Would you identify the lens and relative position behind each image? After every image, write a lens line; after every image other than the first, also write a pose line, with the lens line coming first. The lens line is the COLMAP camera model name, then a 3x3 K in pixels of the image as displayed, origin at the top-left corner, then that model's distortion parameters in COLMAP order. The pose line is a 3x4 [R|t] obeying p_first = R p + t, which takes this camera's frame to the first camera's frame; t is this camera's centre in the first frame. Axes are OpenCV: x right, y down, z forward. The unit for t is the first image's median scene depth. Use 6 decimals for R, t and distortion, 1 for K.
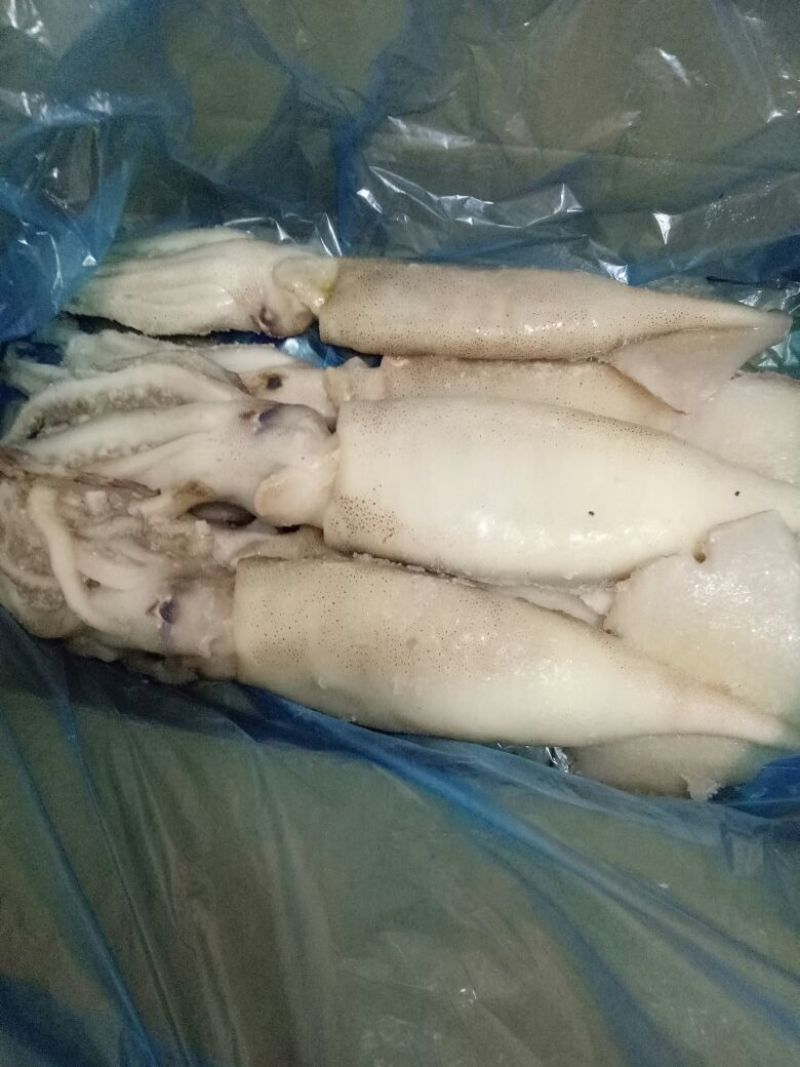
lens RADIAL K [[784.5, 0, 405.4], [0, 784.5, 539.2], [0, 0, 1]] dist [0.004253, 0.000545]
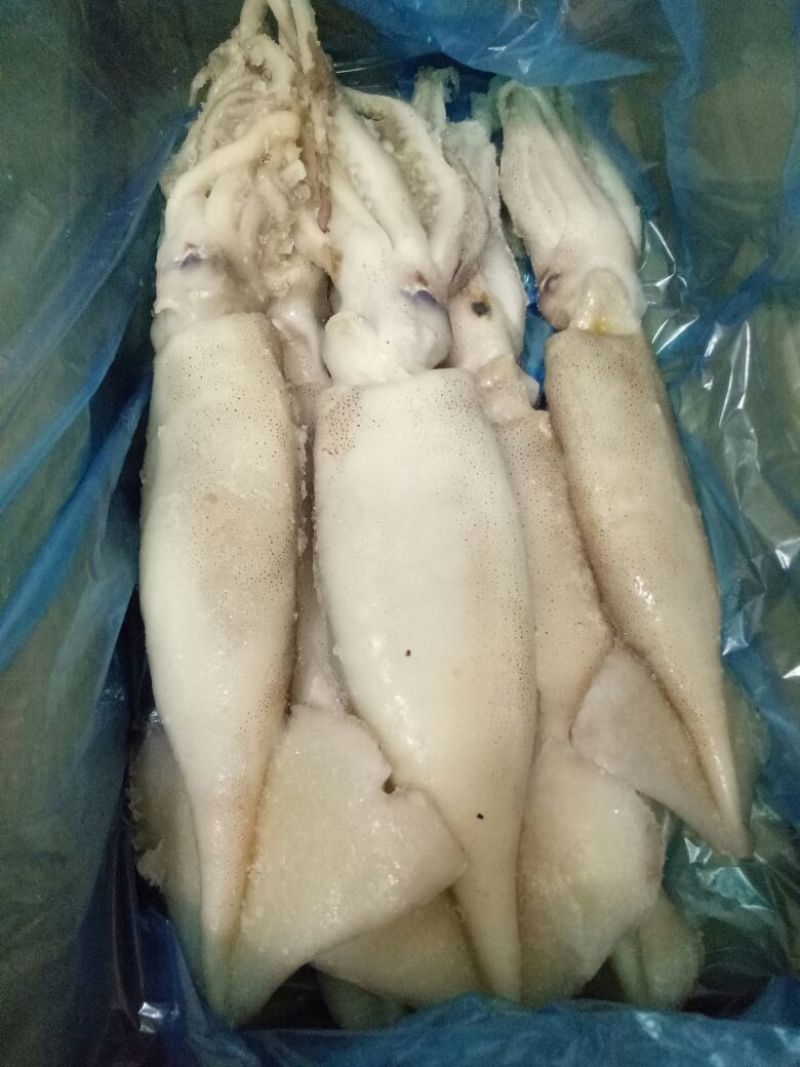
lens RADIAL K [[784.5, 0, 405.4], [0, 784.5, 539.2], [0, 0, 1]] dist [0.004253, 0.000545]
pose [[0.281900, 0.944646, -0.167858, 0.224764], [-0.946087, 0.302779, 0.115083, -0.143493], [0.159537, 0.126366, 0.979071, 0.116572]]
